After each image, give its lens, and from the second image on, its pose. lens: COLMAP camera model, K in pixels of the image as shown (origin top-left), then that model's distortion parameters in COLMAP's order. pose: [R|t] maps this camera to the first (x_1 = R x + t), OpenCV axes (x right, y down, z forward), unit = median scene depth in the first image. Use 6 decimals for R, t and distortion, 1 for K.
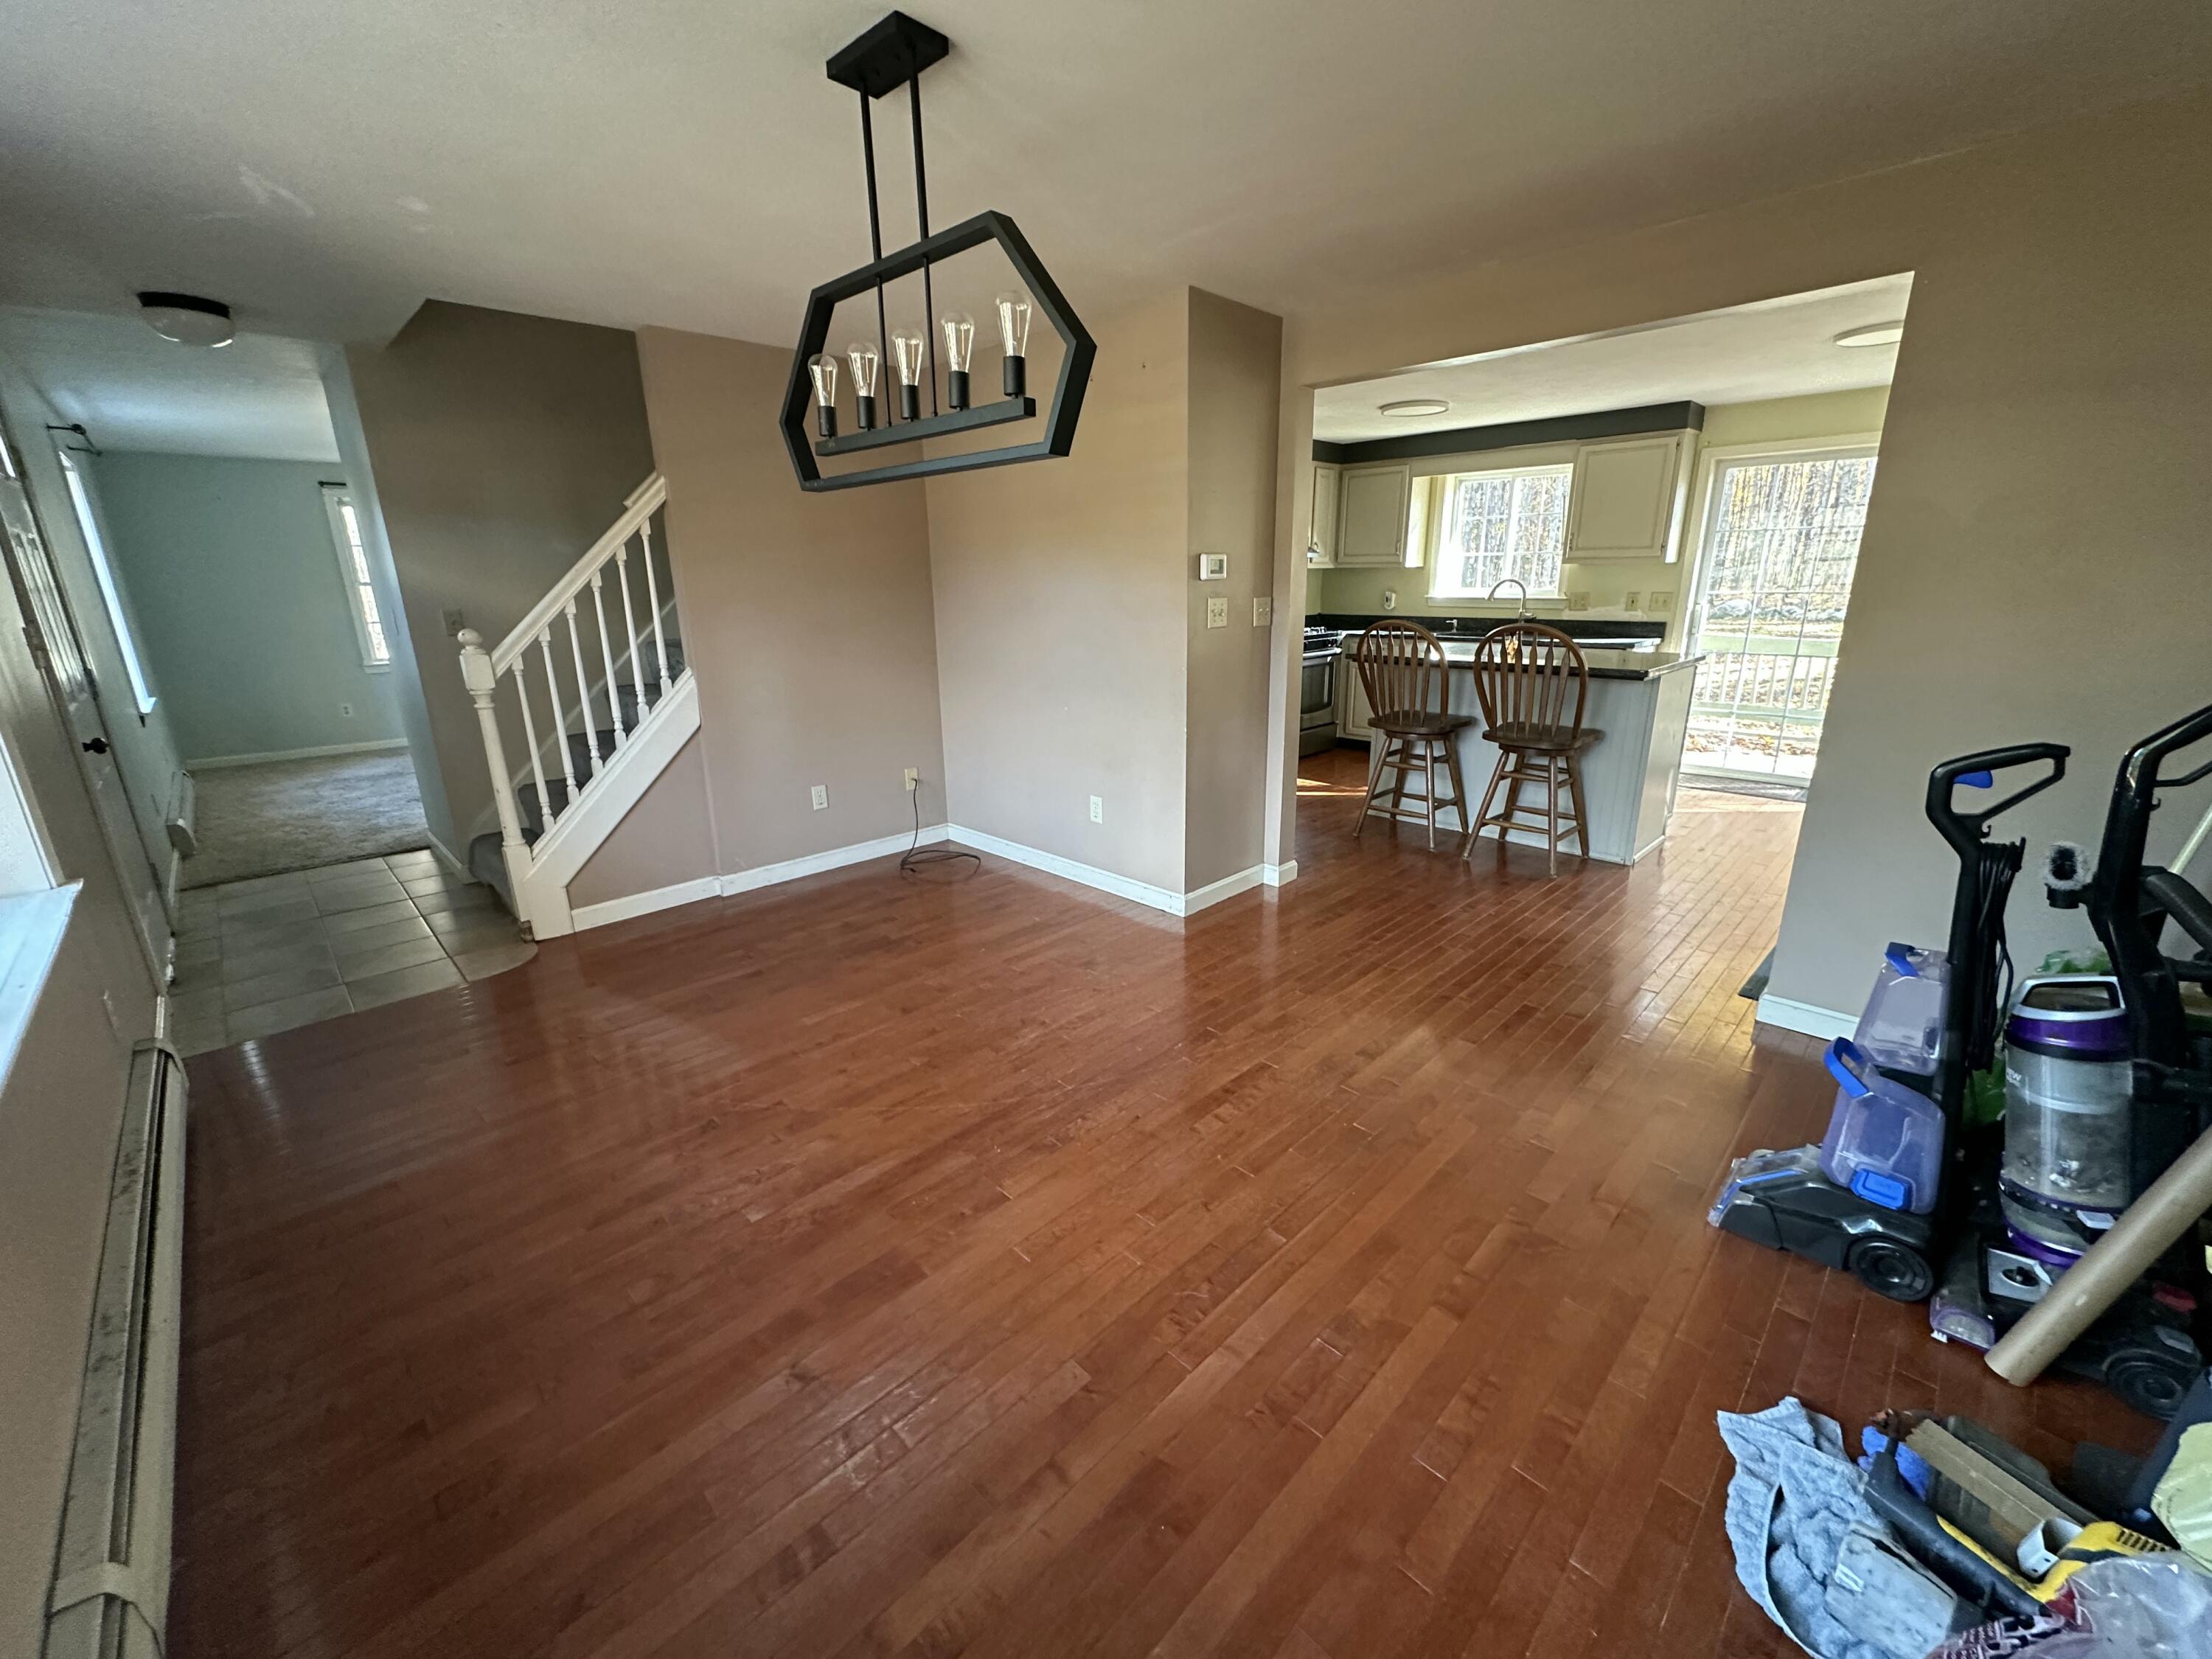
lens RADIAL K [[877.4, 0, 1106.0], [0, 877.4, 829.5], [0, 0, 1]] dist [0.000258, 0.000160]
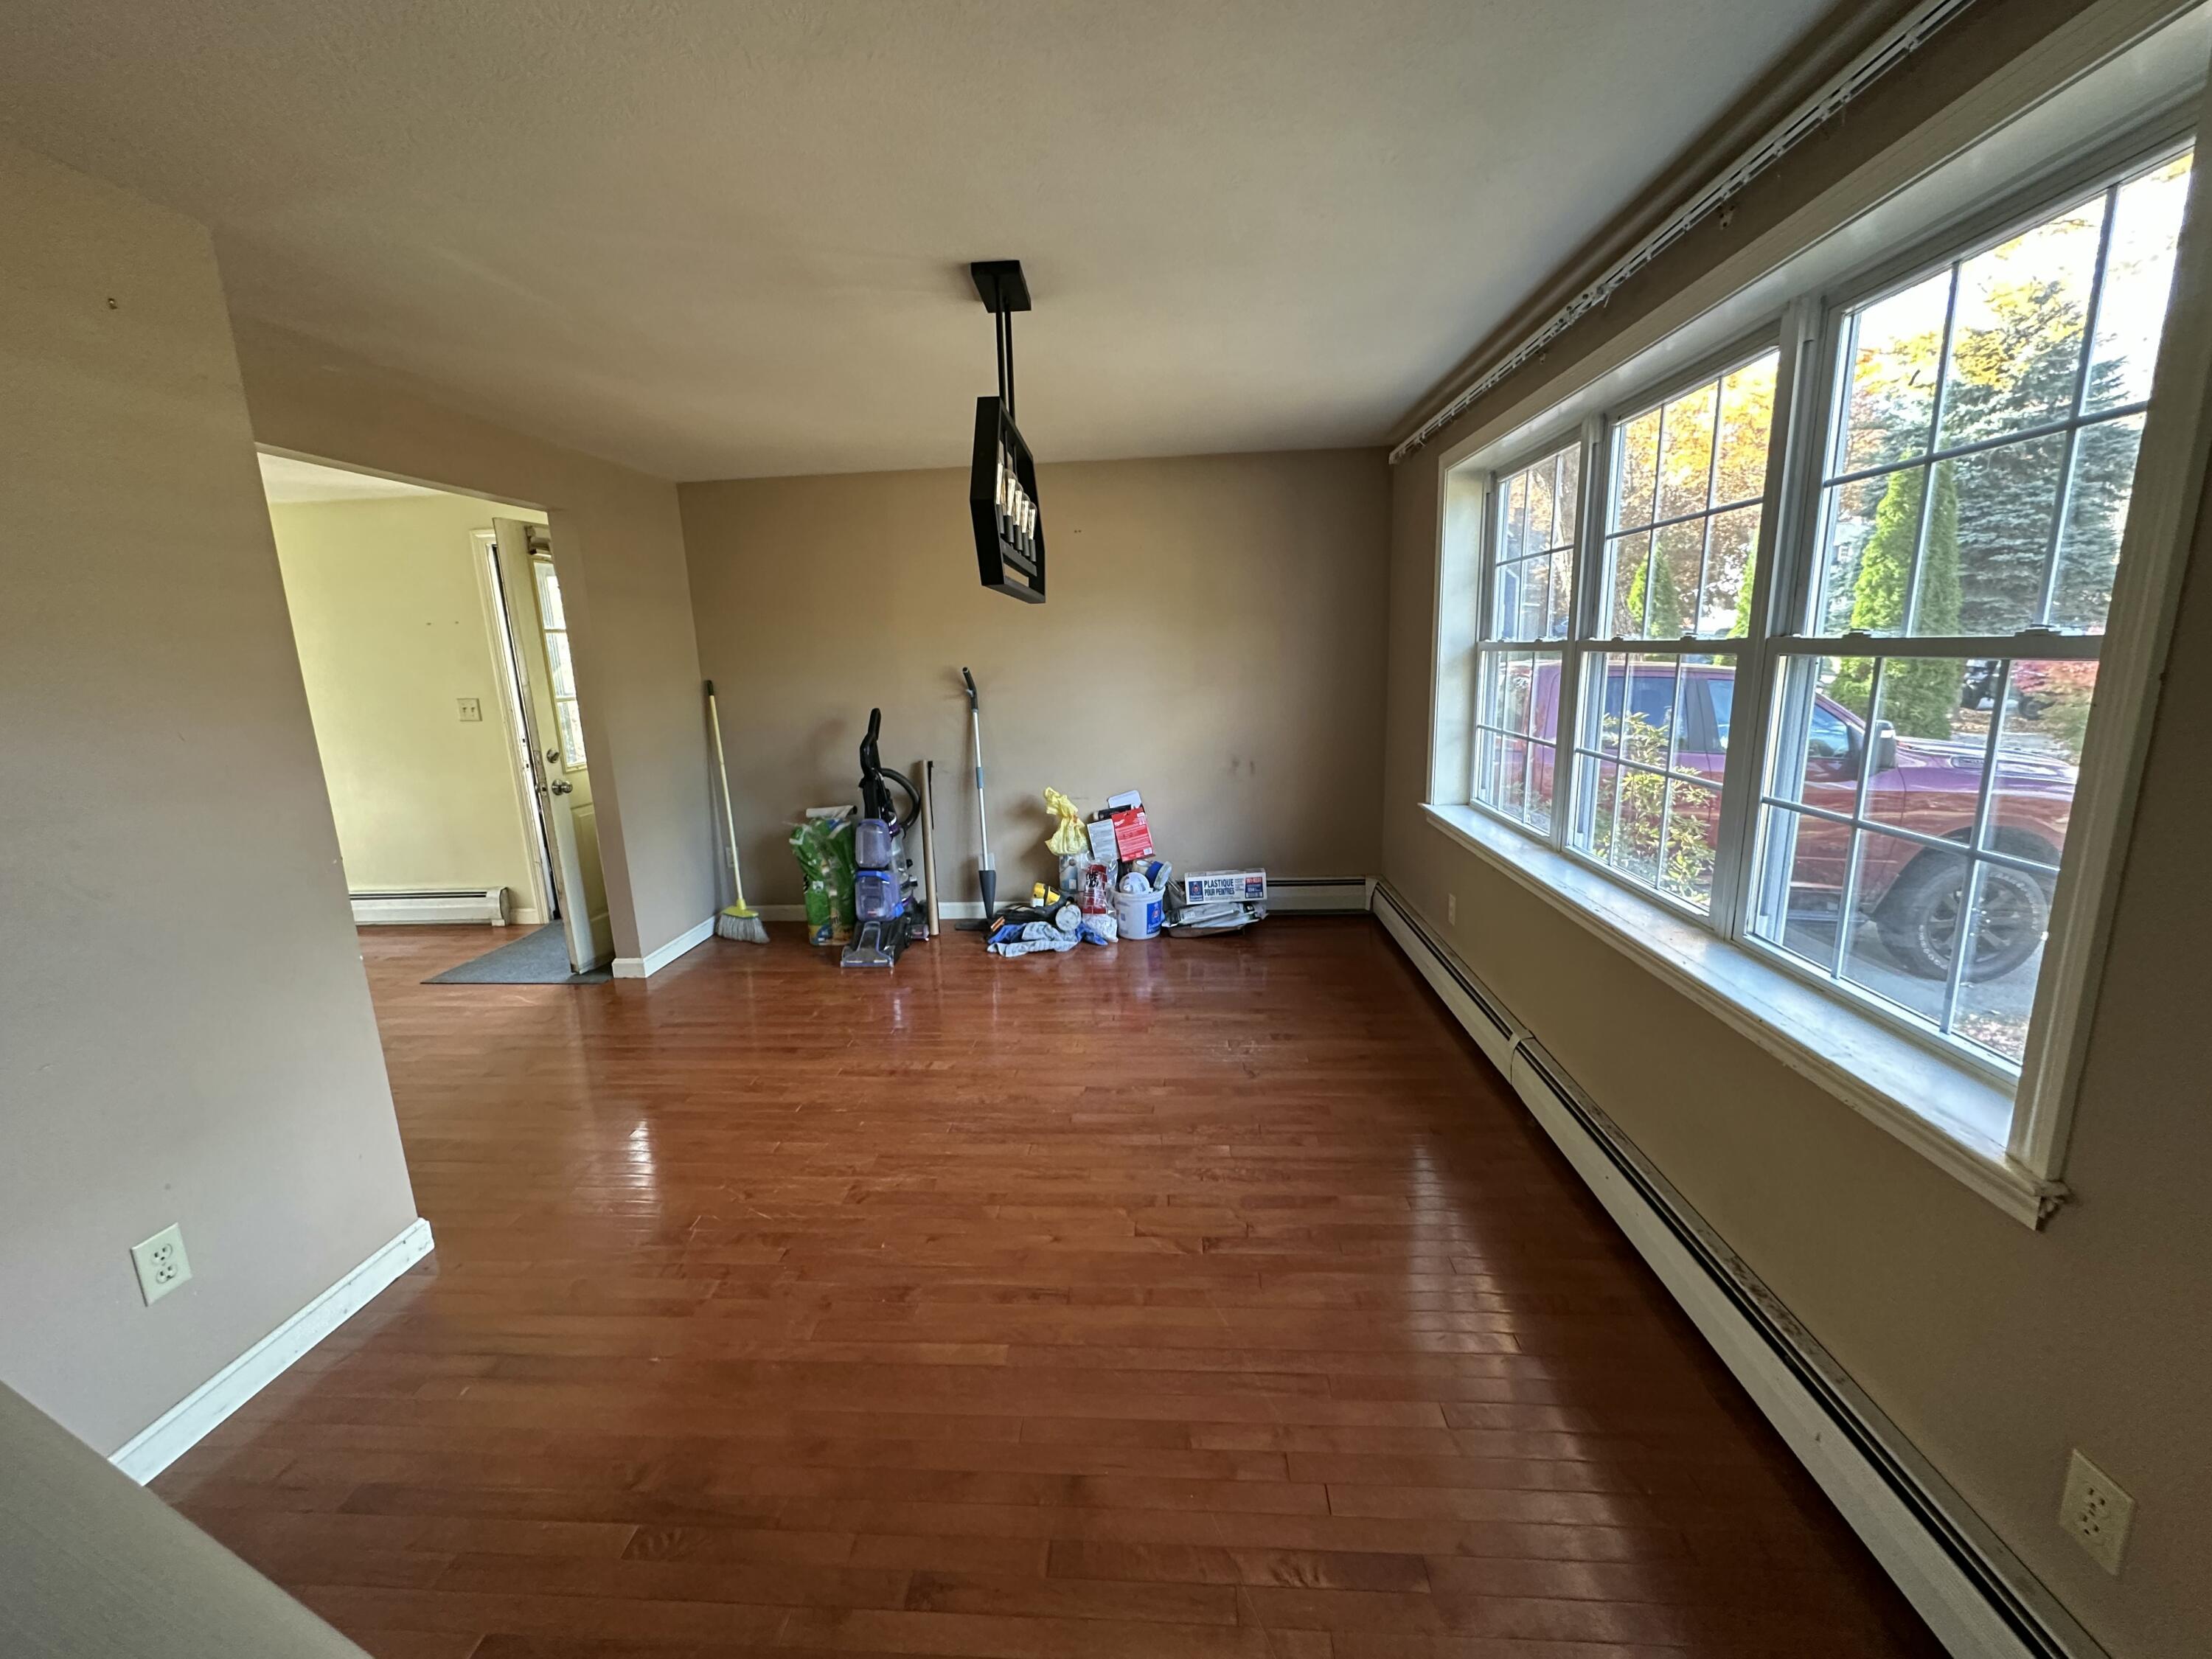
lens RADIAL K [[877.4, 0, 1106.0], [0, 877.4, 829.5], [0, 0, 1]] dist [0.000258, 0.000160]
pose [[-0.655271, -0.120221, 0.745766, -0.738294], [0.251676, 0.896104, 0.365592, -0.308168], [-0.712235, 0.427253, -0.556934, 1.017729]]
